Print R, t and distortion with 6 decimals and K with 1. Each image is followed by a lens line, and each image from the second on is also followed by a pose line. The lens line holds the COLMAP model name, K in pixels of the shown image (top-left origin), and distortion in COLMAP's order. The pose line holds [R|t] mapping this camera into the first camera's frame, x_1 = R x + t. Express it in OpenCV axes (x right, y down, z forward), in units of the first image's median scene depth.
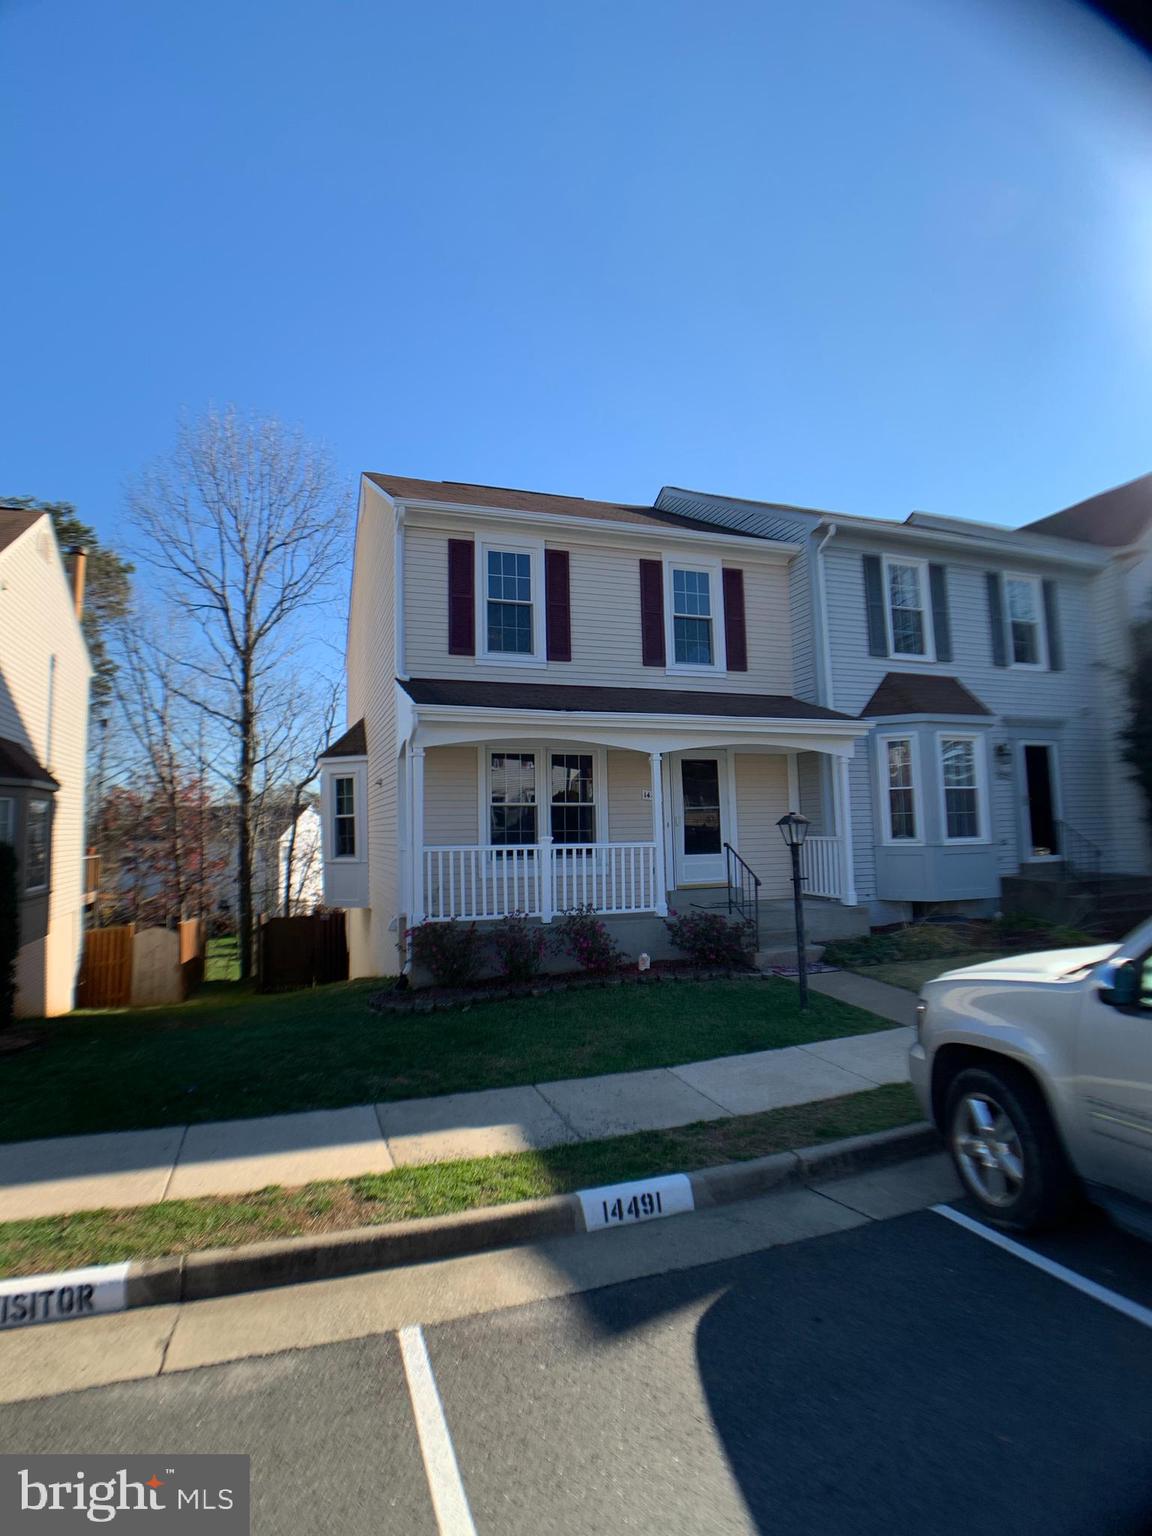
lens RADIAL K [[808.5, 0, 576.0], [0, 808.5, 768.0], [0, 0, 1]] dist [-0.081977, -0.002333]
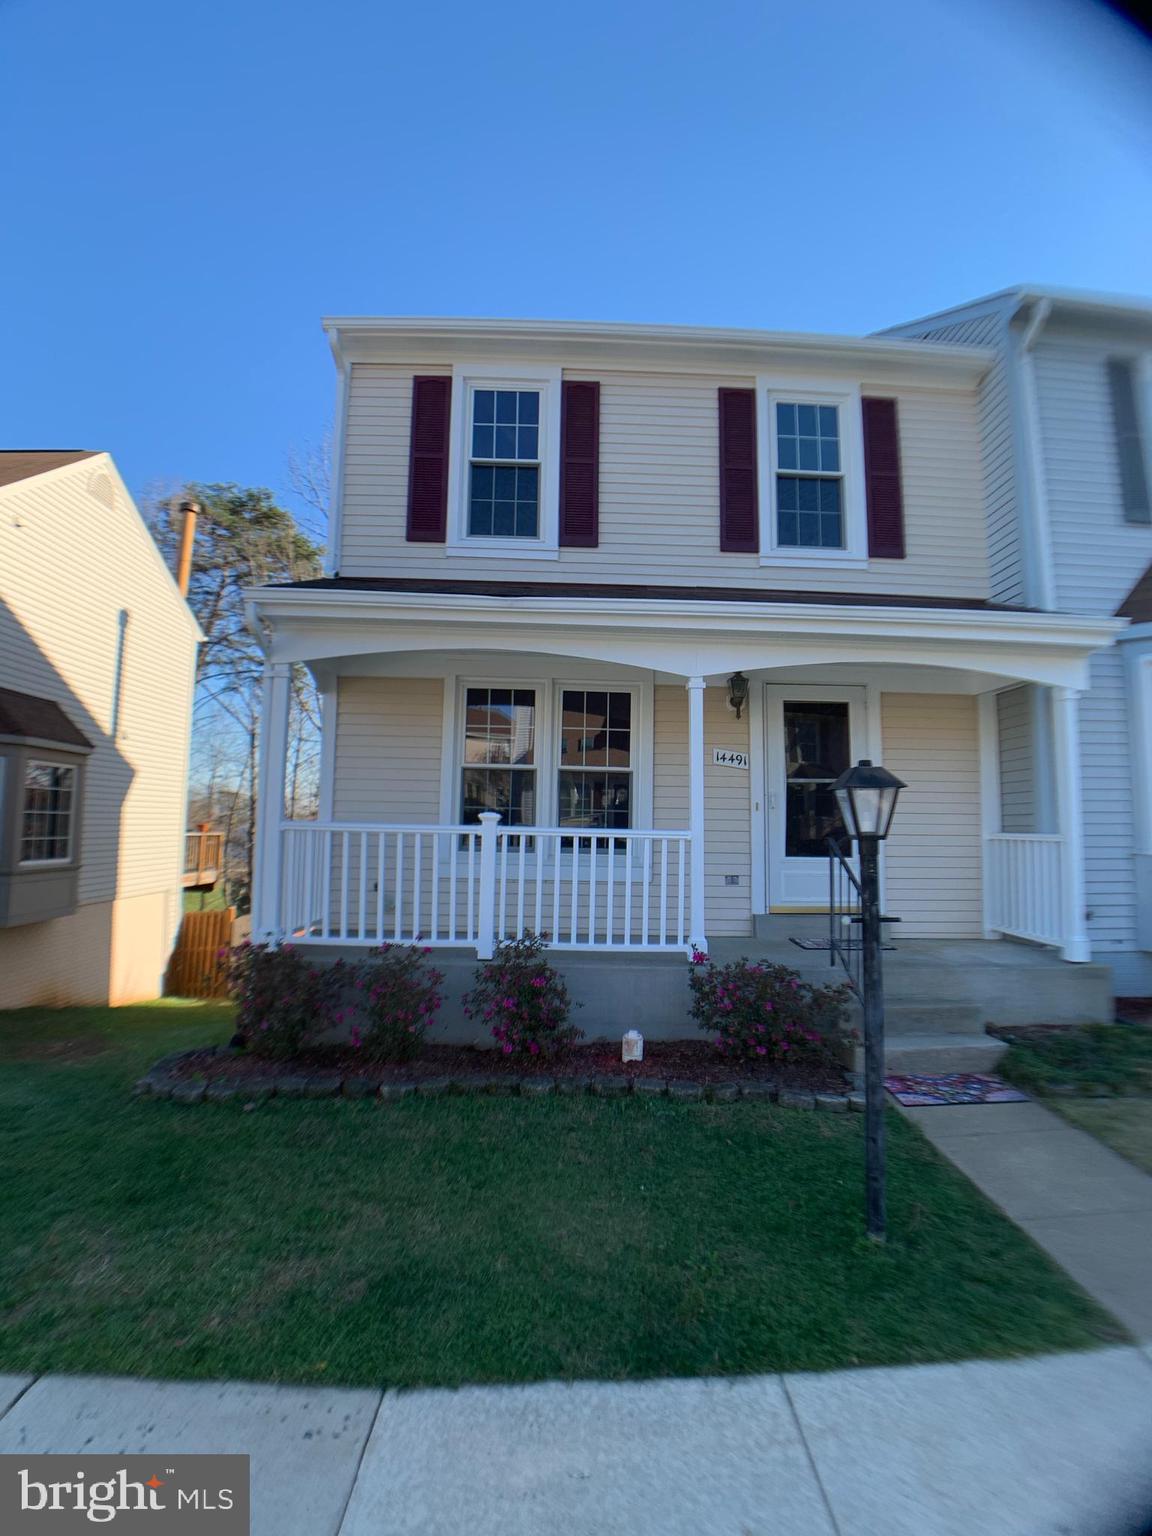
lens RADIAL K [[823.3, 0, 577.1], [0, 823.3, 755.3], [0, 0, 1]] dist [-0.089049, 0.011992]
pose [[0.954063, 0.008159, -0.299495, 0.175698], [-0.011070, 0.999907, -0.008026, 0.039714], [0.299402, 0.010972, 0.954064, 0.377382]]
